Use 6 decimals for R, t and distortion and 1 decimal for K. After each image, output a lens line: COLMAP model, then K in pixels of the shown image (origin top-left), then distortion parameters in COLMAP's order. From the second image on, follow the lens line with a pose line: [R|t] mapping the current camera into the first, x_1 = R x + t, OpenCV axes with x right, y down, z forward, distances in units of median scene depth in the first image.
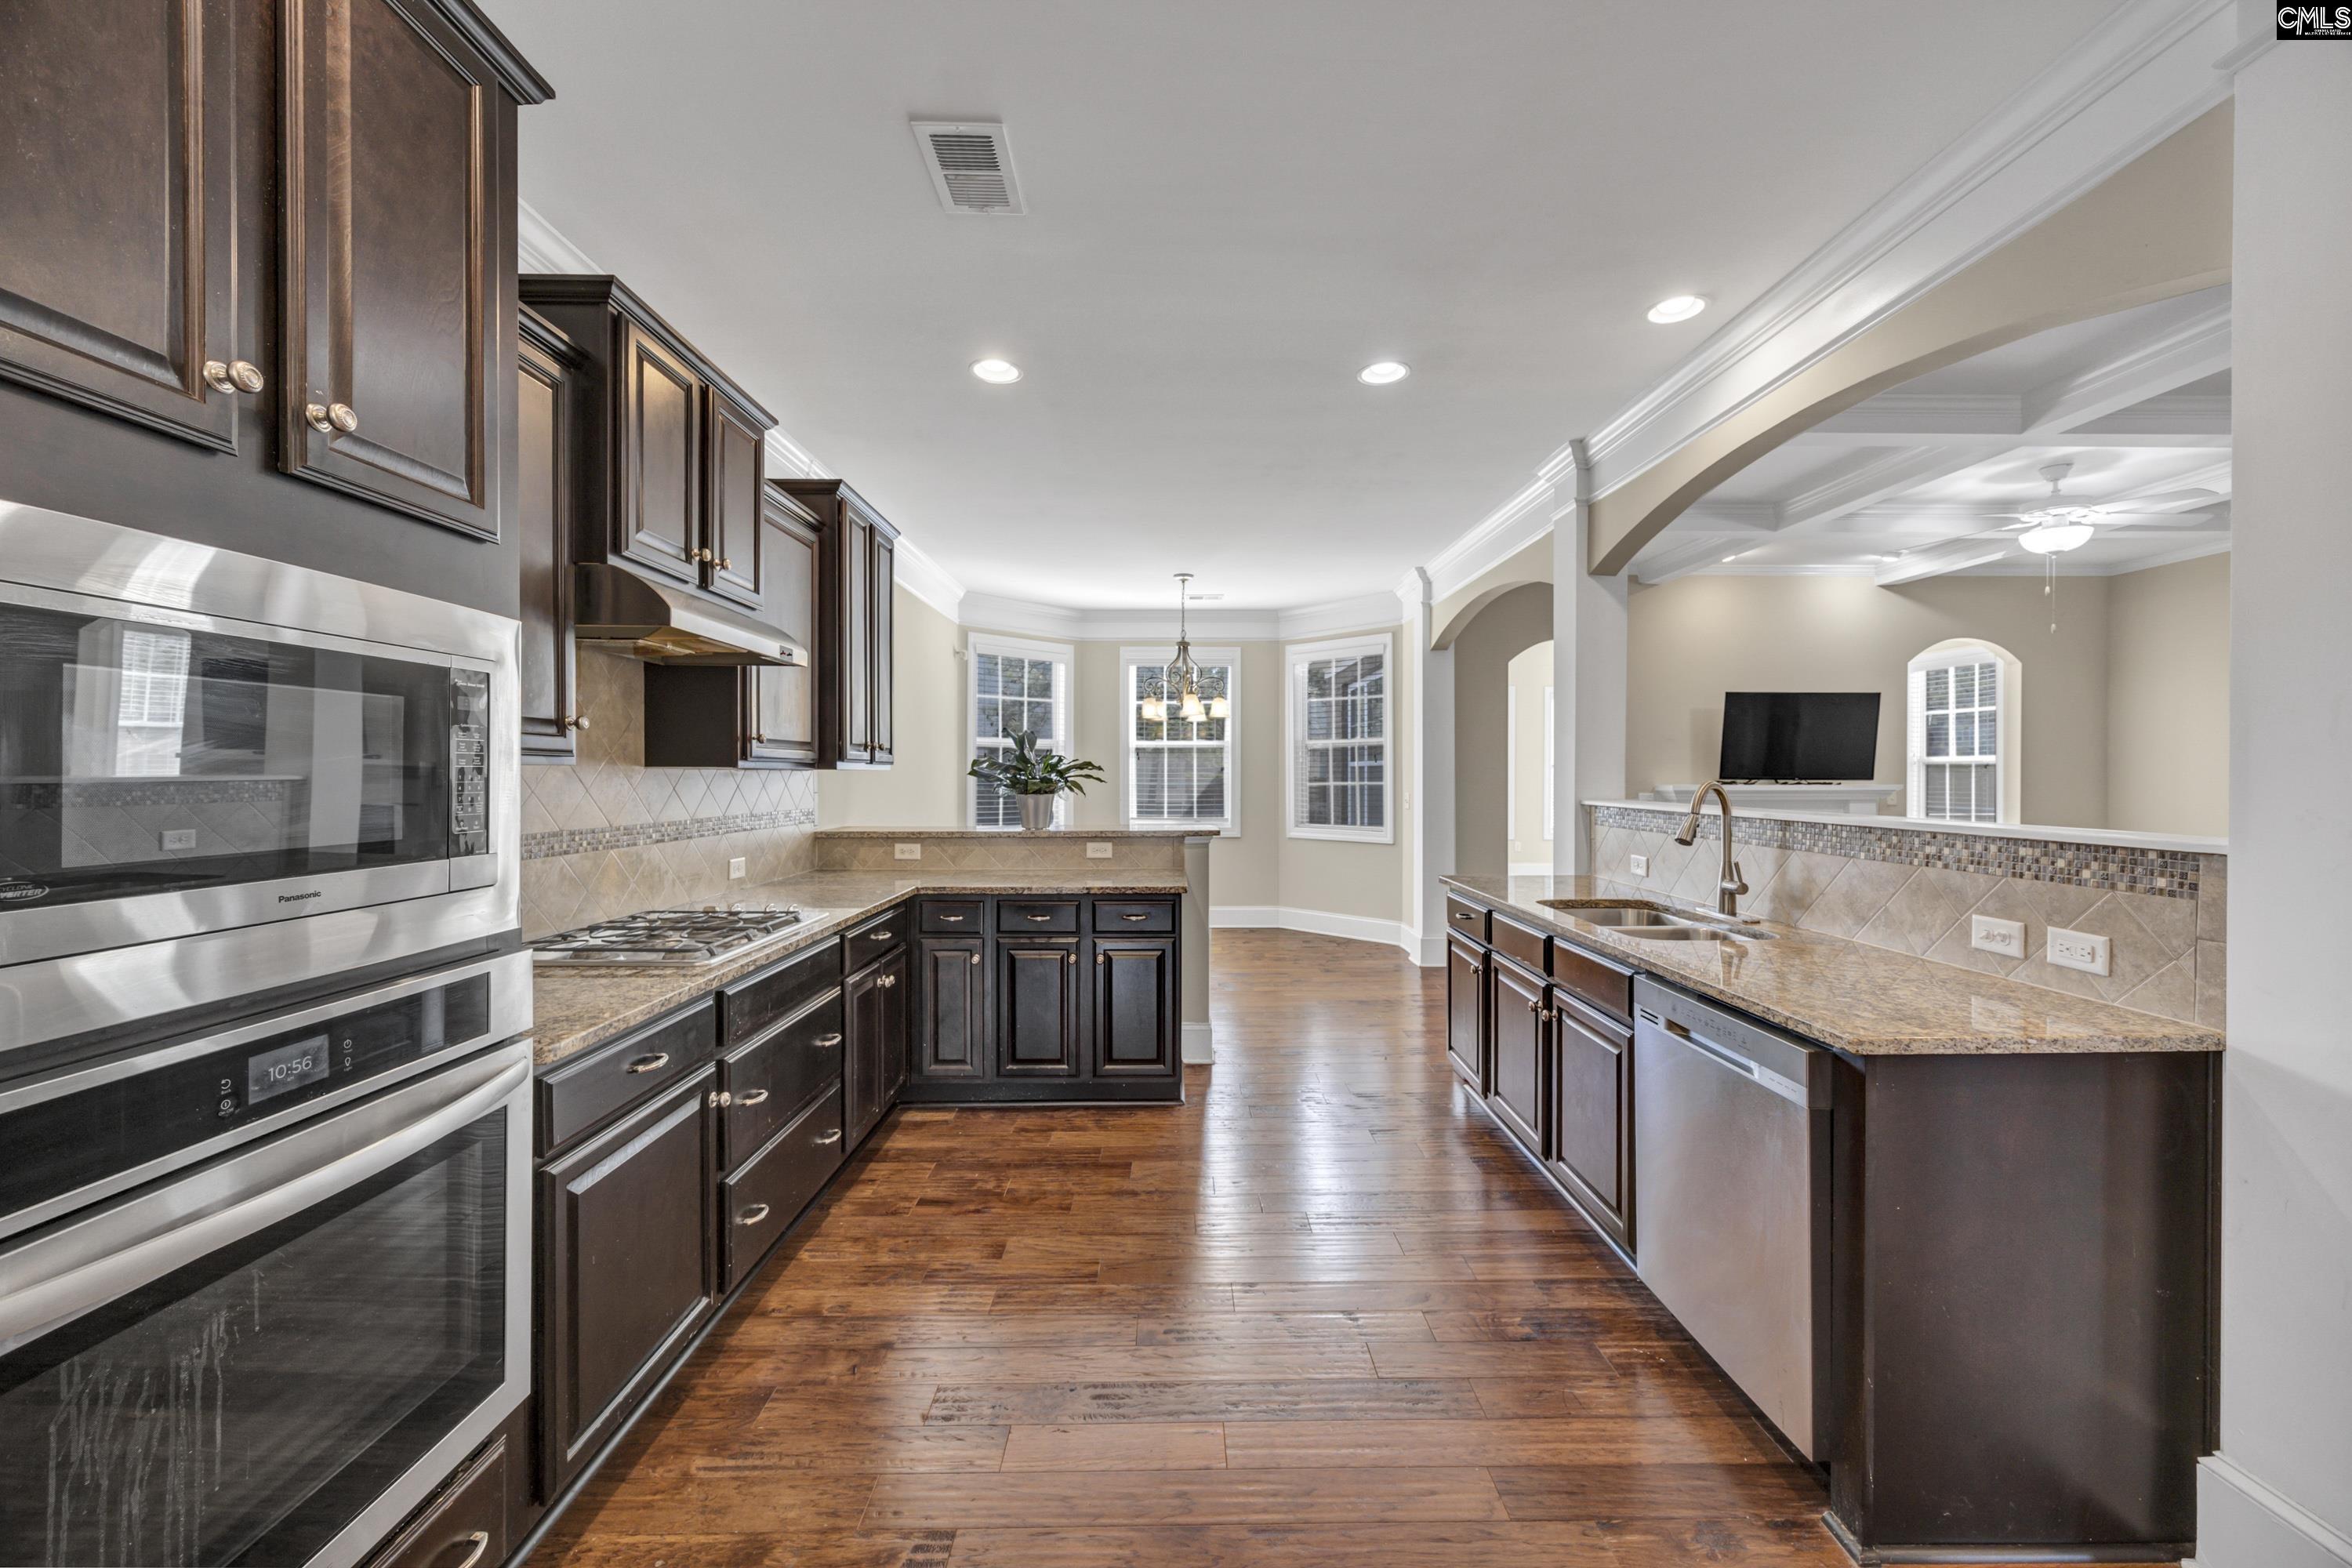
lens RADIAL K [[911.0, 0, 1178.6], [0, 911.0, 782.4], [0, 0, 1]] dist [-0.000554, 0.000504]
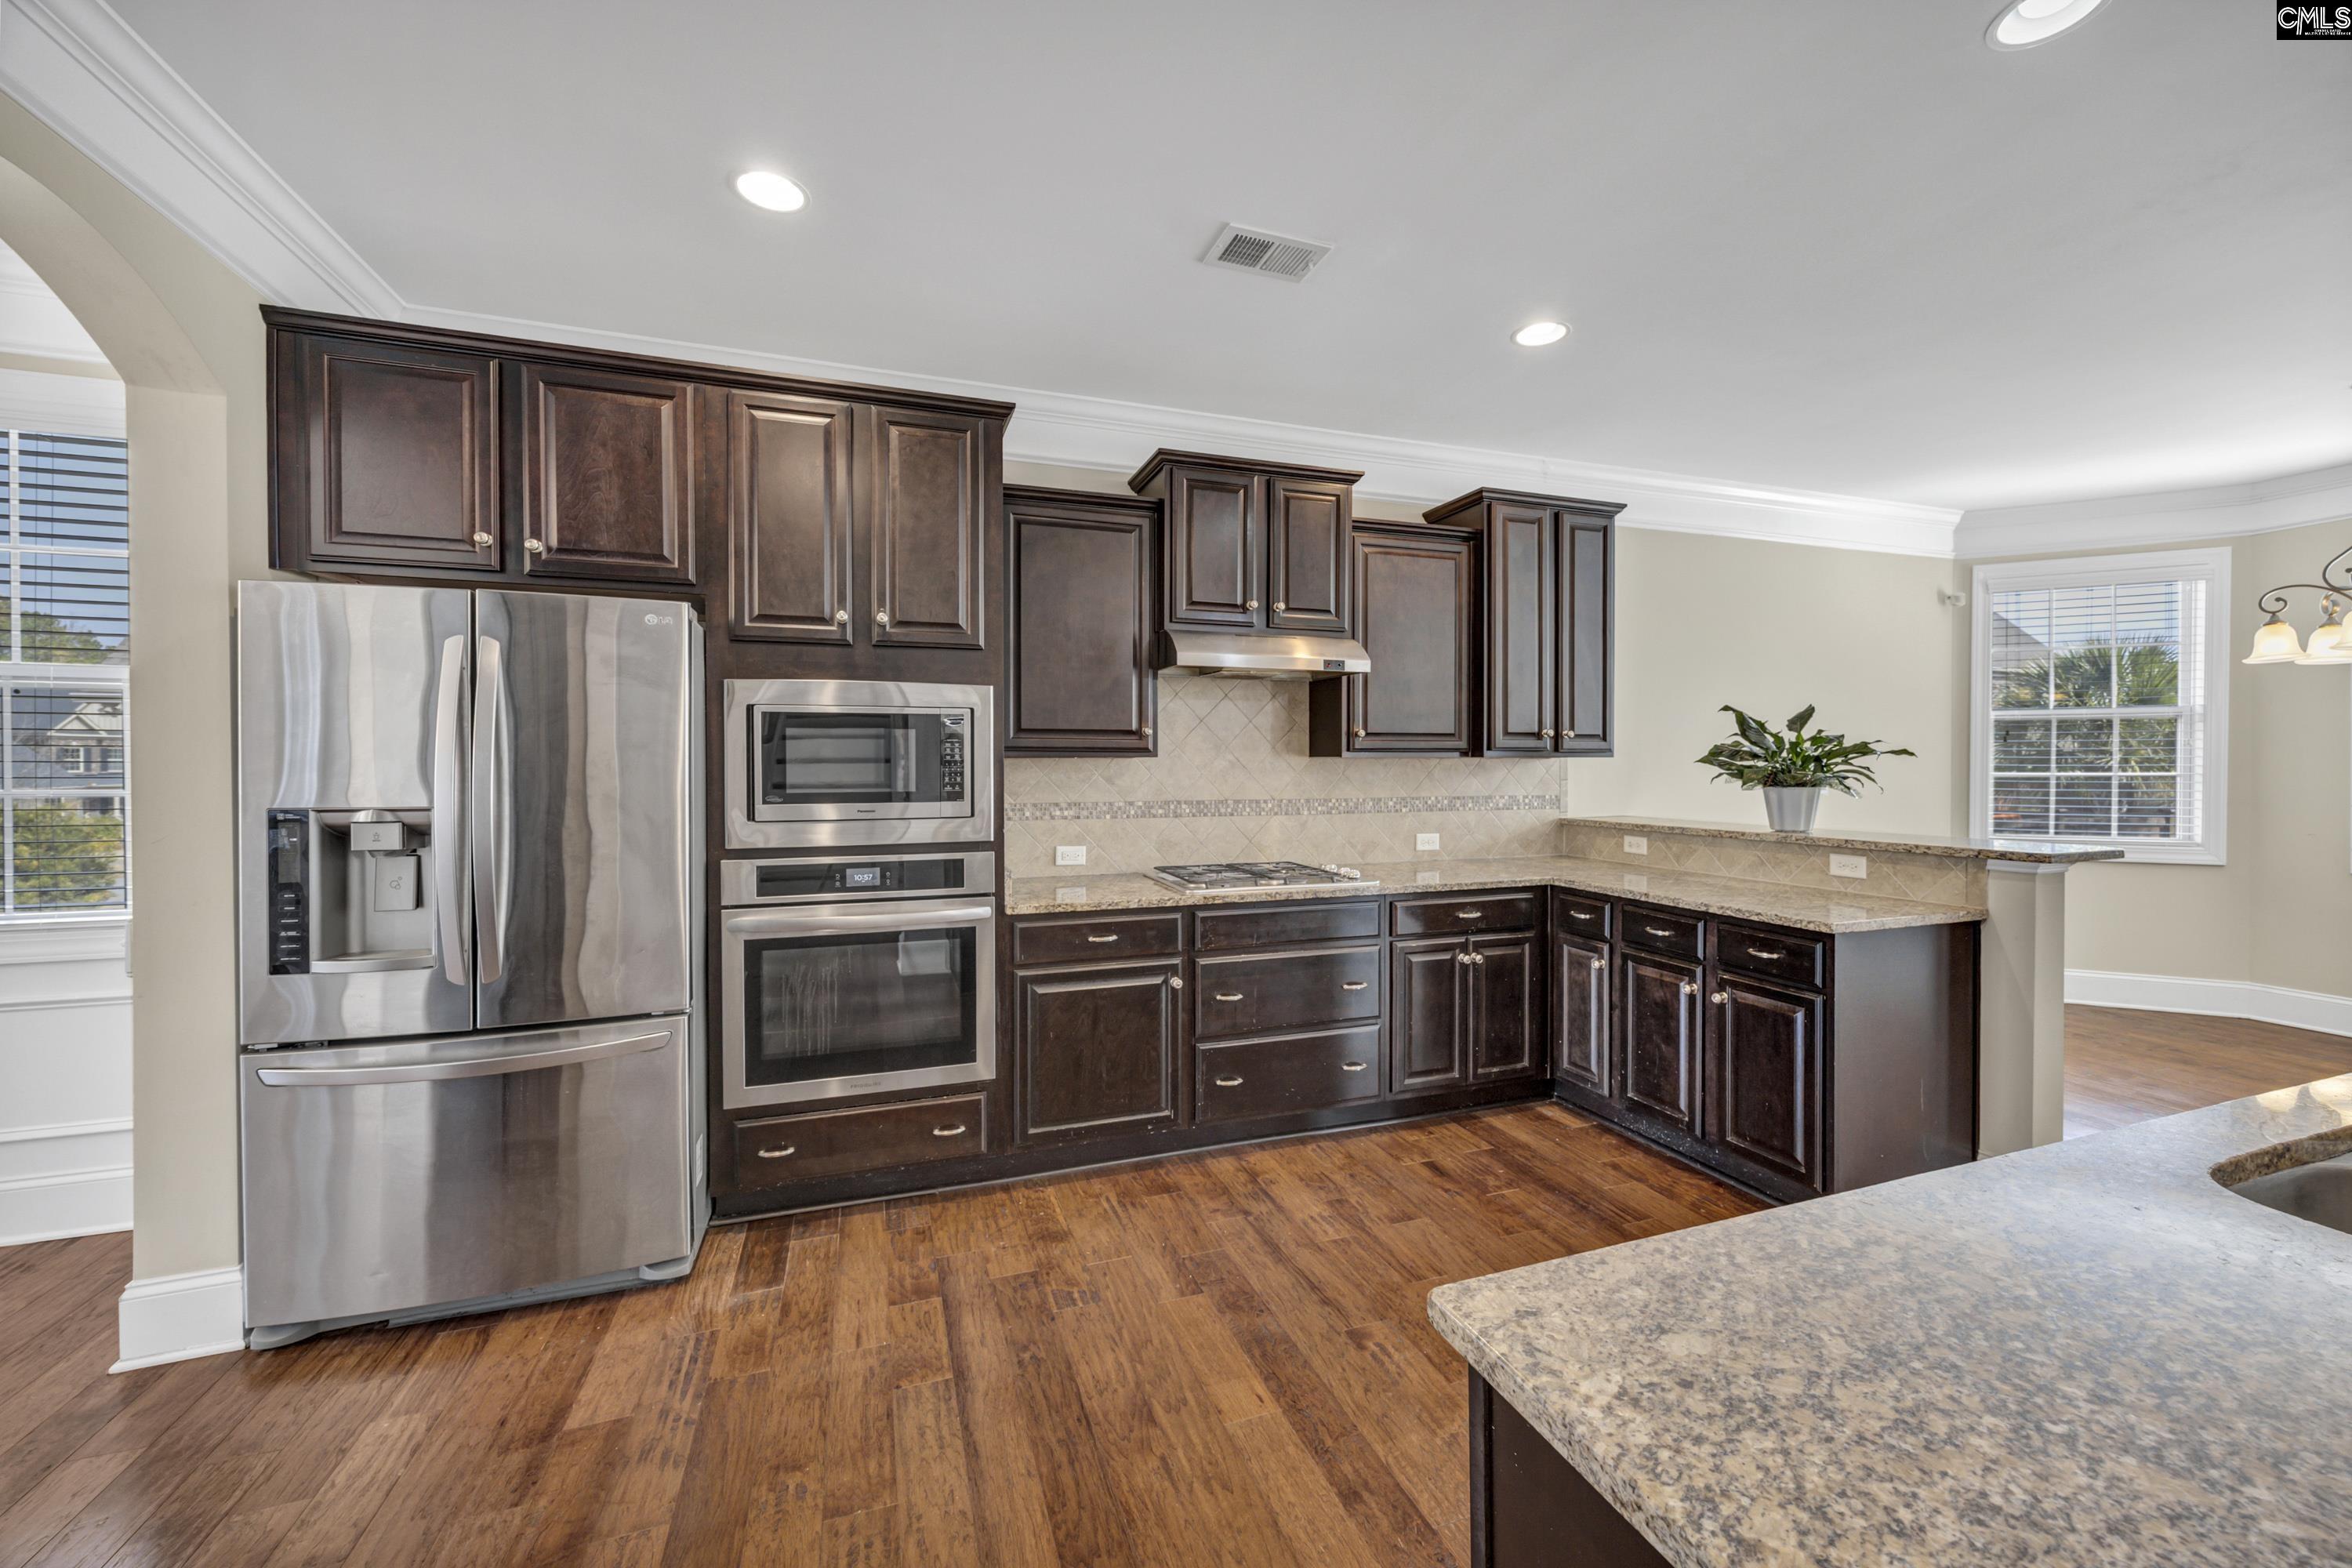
lens RADIAL K [[911.0, 0, 1167.2], [0, 911.0, 770.5], [0, 0, 1]] dist [-0.000554, 0.000504]
pose [[0.303058, 0.007548, -0.952942, 0.548690], [-0.006909, 0.999960, 0.005723, -0.002696], [0.952947, 0.004849, 0.303098, 0.327609]]
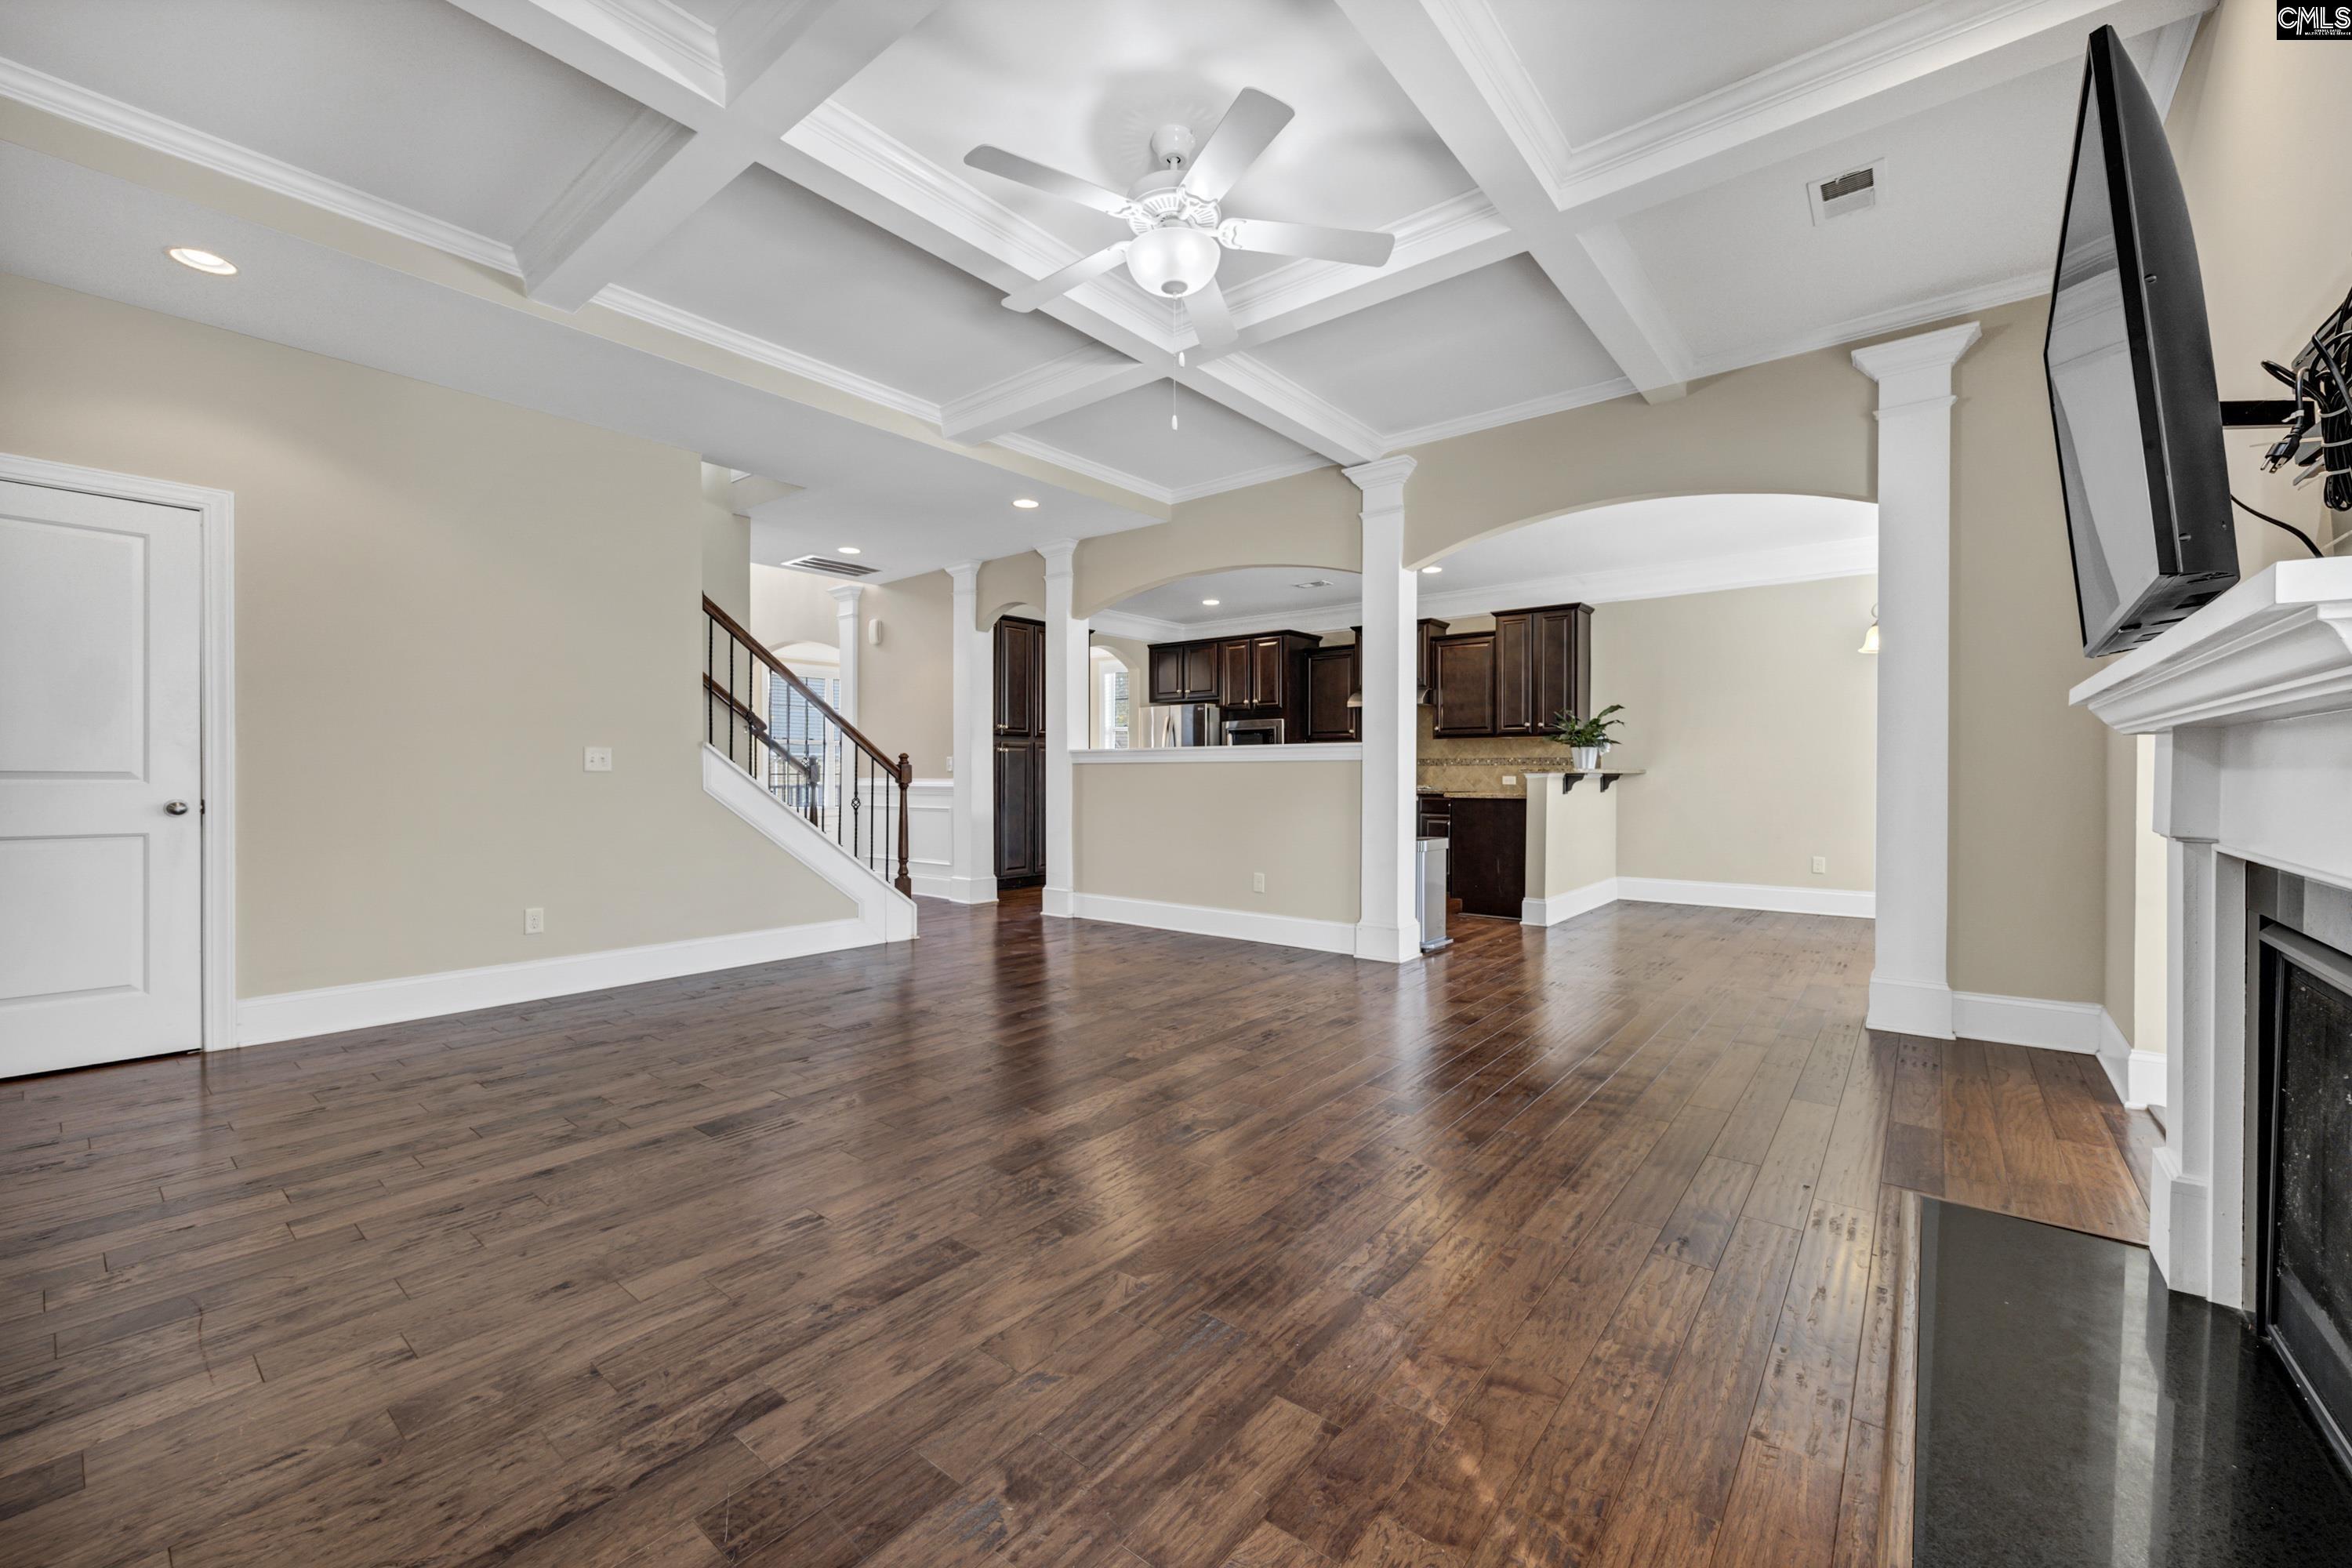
lens RADIAL K [[911.0, 0, 1184.1], [0, 911.0, 785.4], [0, 0, 1]] dist [-0.000554, 0.000504]
pose [[-0.645252, 0.002553, -0.763965, 1.845887], [-0.003085, 0.999978, 0.005948, 0.094891], [0.763963, 0.006195, -0.645230, 1.856525]]
